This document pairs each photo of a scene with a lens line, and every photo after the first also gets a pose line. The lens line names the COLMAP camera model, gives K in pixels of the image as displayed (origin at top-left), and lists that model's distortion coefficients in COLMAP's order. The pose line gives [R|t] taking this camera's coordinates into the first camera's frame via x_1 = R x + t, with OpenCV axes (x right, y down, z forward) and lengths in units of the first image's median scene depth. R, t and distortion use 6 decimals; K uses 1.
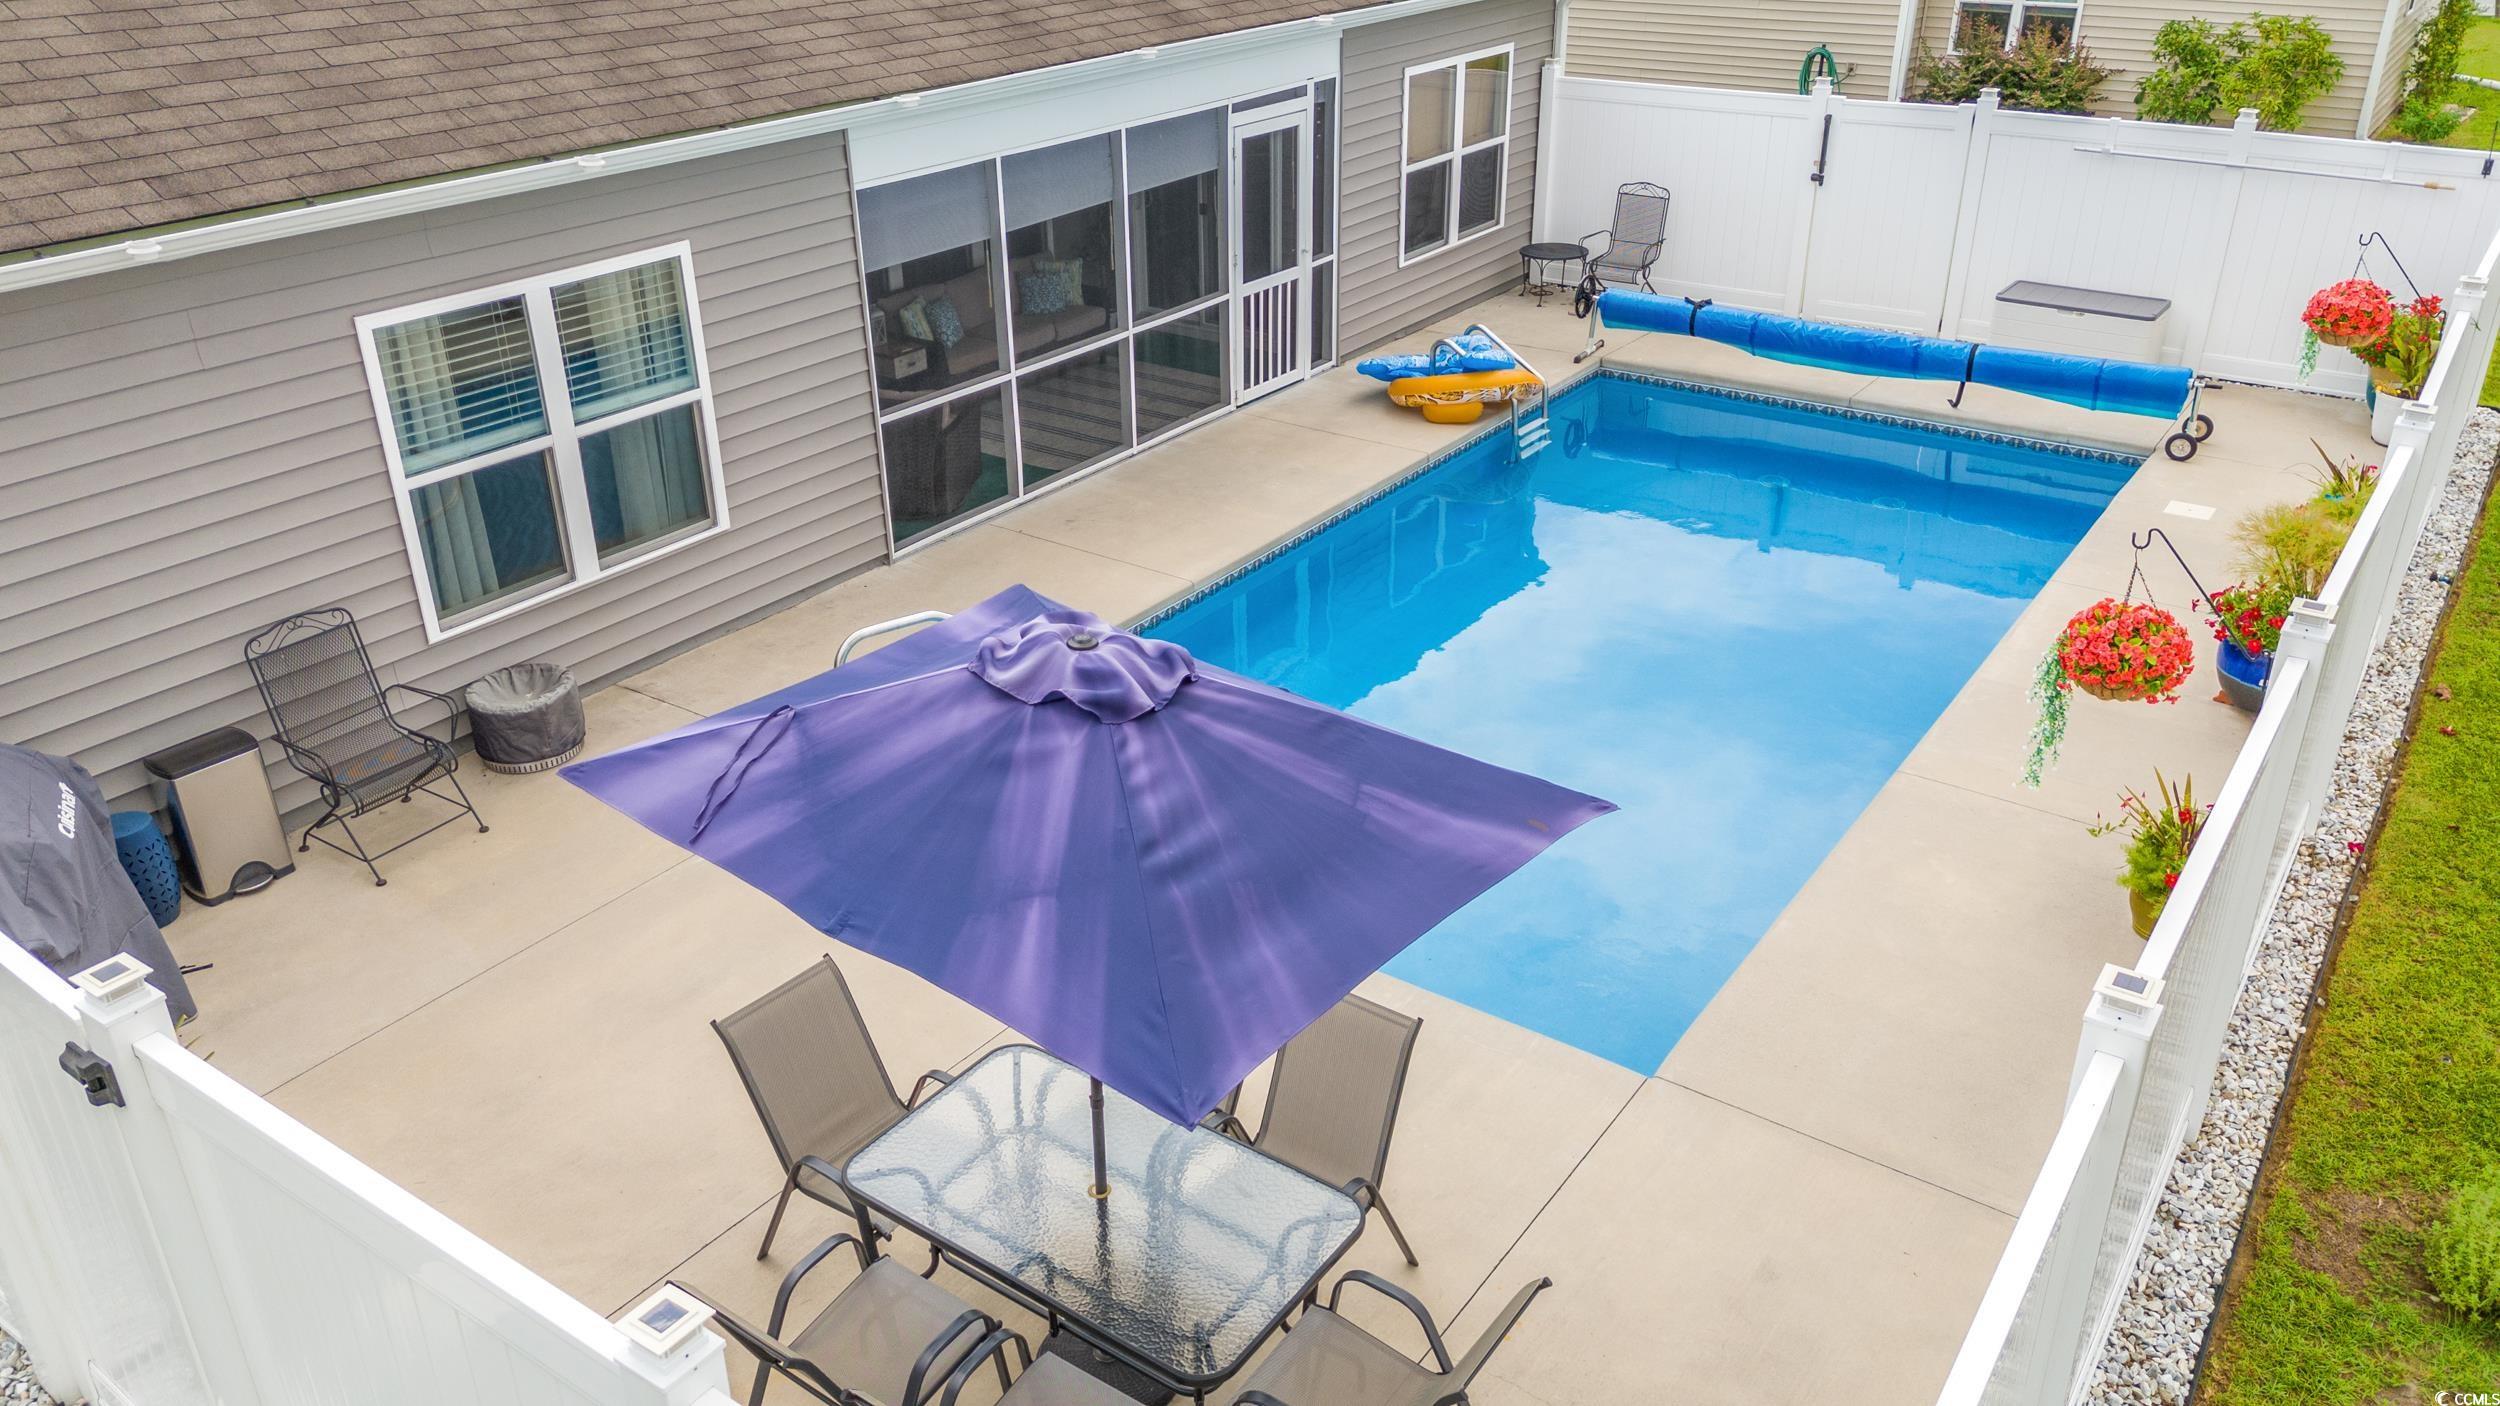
lens RADIAL K [[1838.3, 0, 1250.0], [0, 1838.3, 703.0], [0, 0, 1]] dist [0.081500, -0.094639]
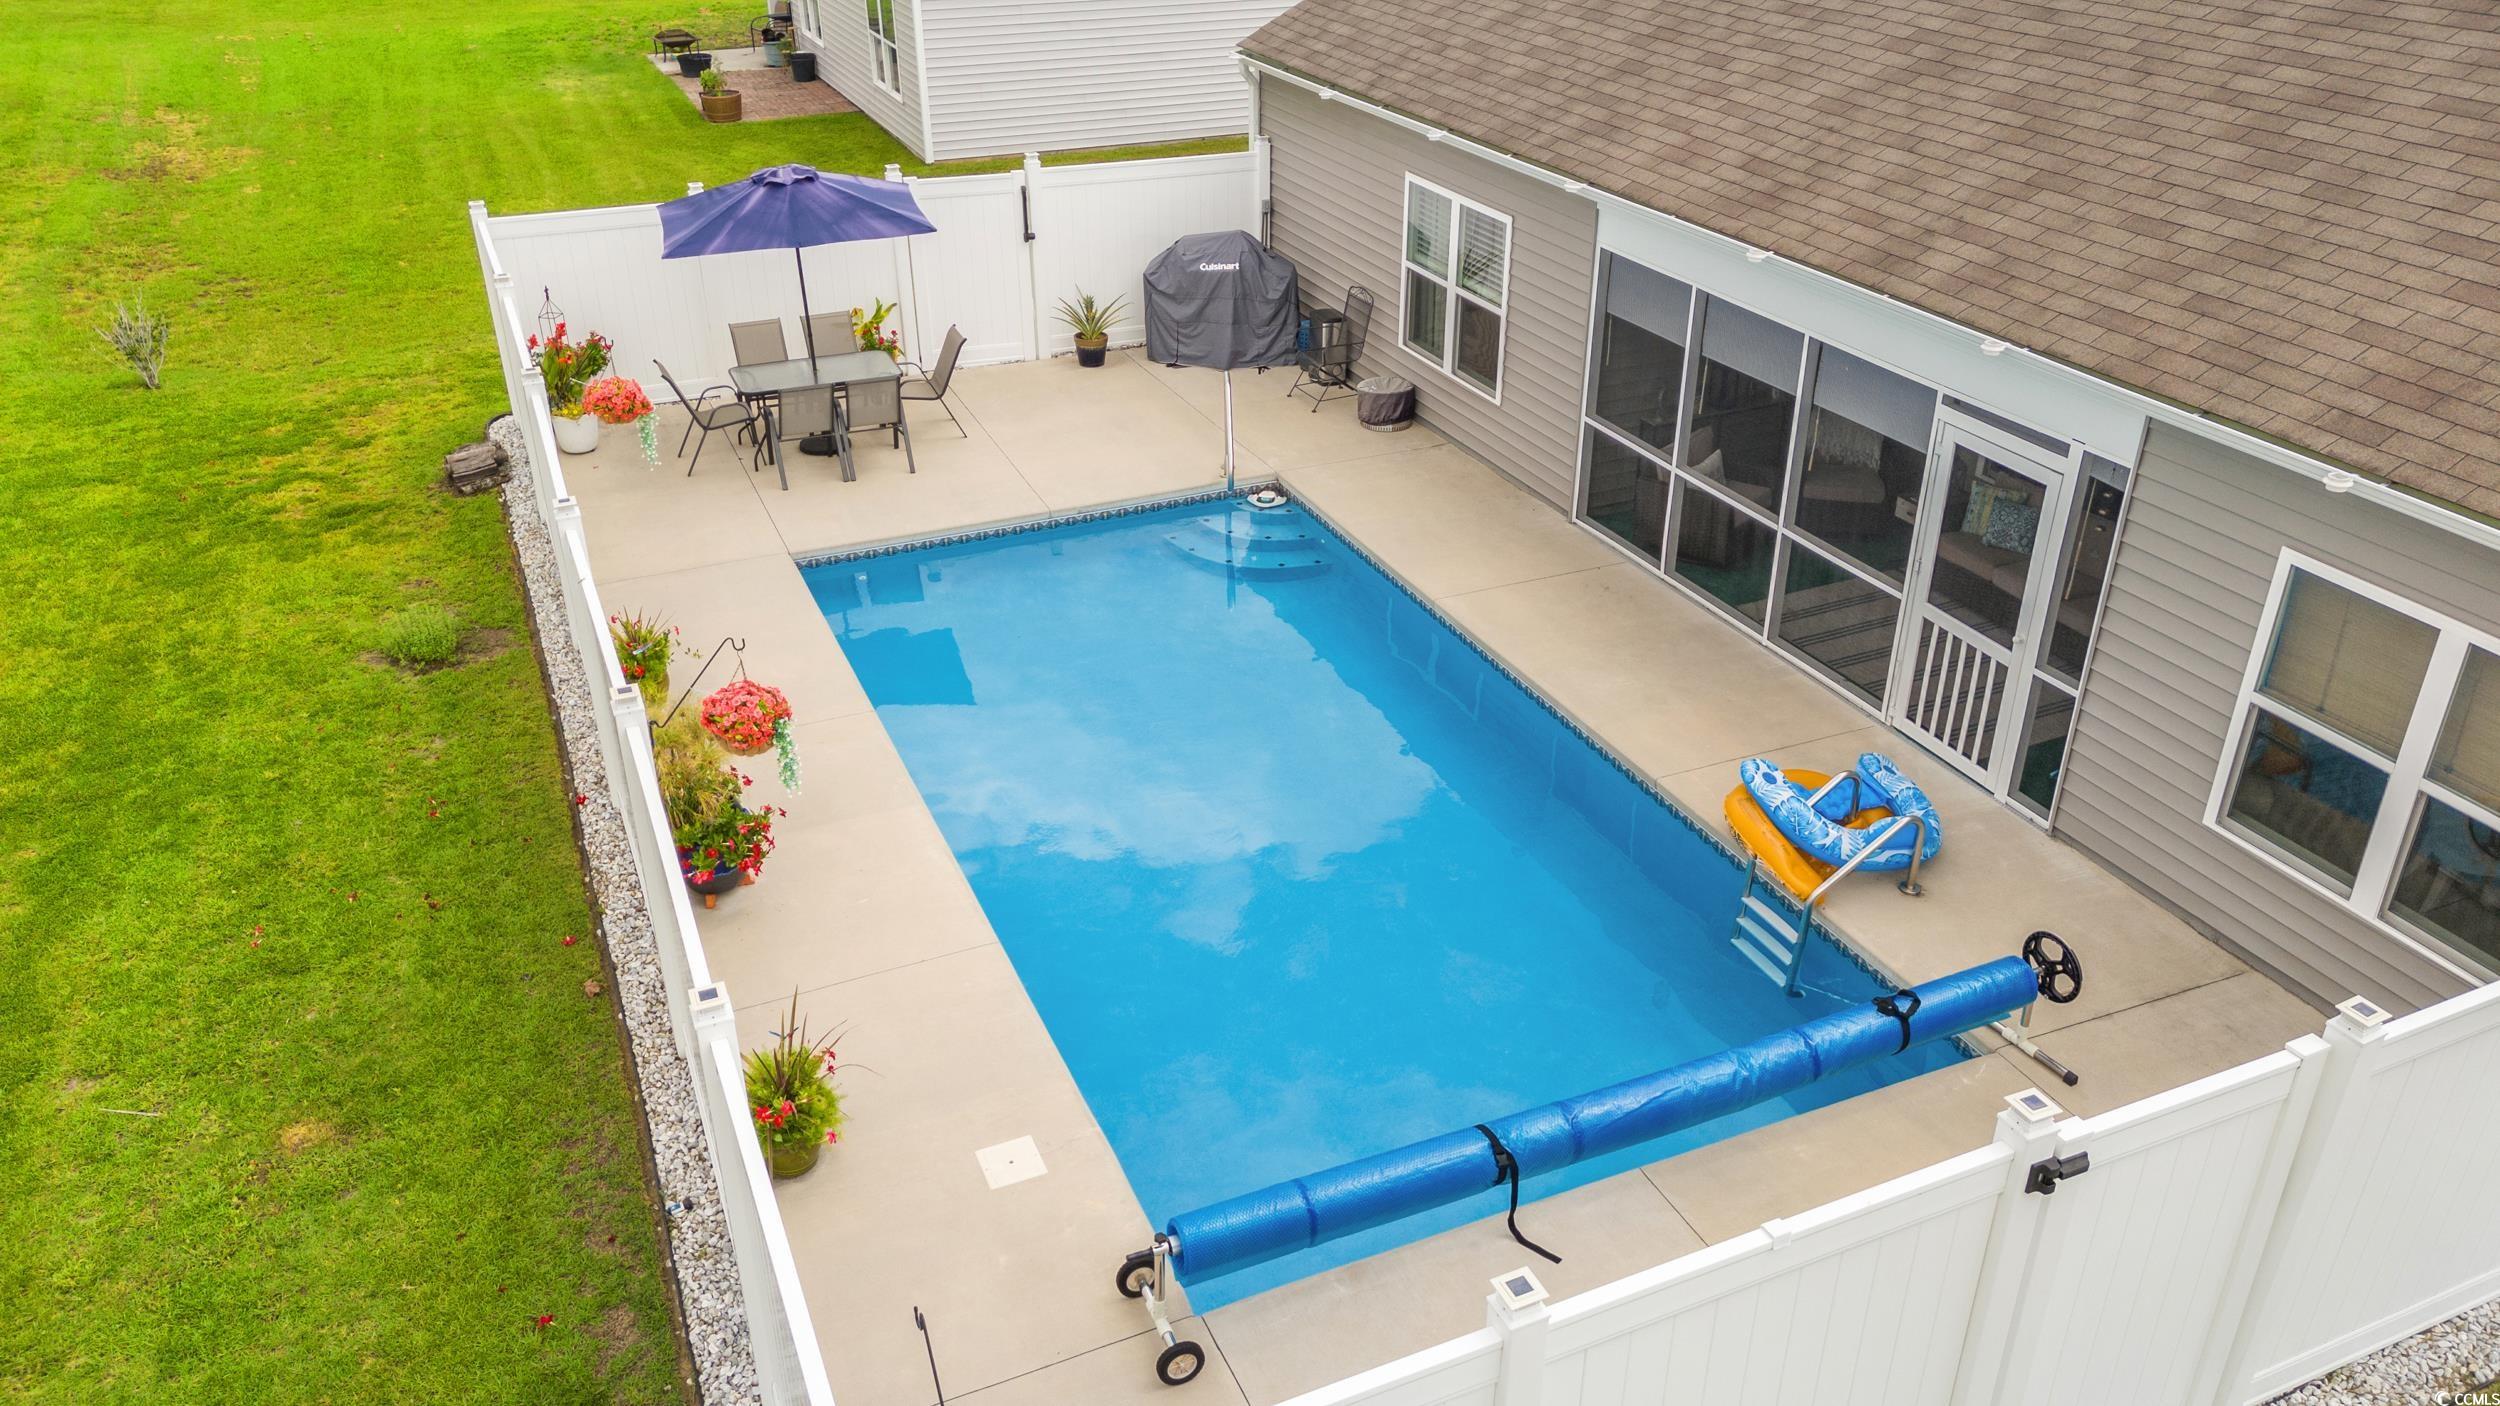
lens RADIAL K [[1838.3, 0, 1250.0], [0, 1838.3, 703.0], [0, 0, 1]] dist [0.081500, -0.094639]
pose [[-0.519060, 0.424453, -0.741901, 0.863062], [-0.369695, 0.671109, 0.642603, -0.677284], [0.770651, 0.607826, -0.191428, 1.044096]]
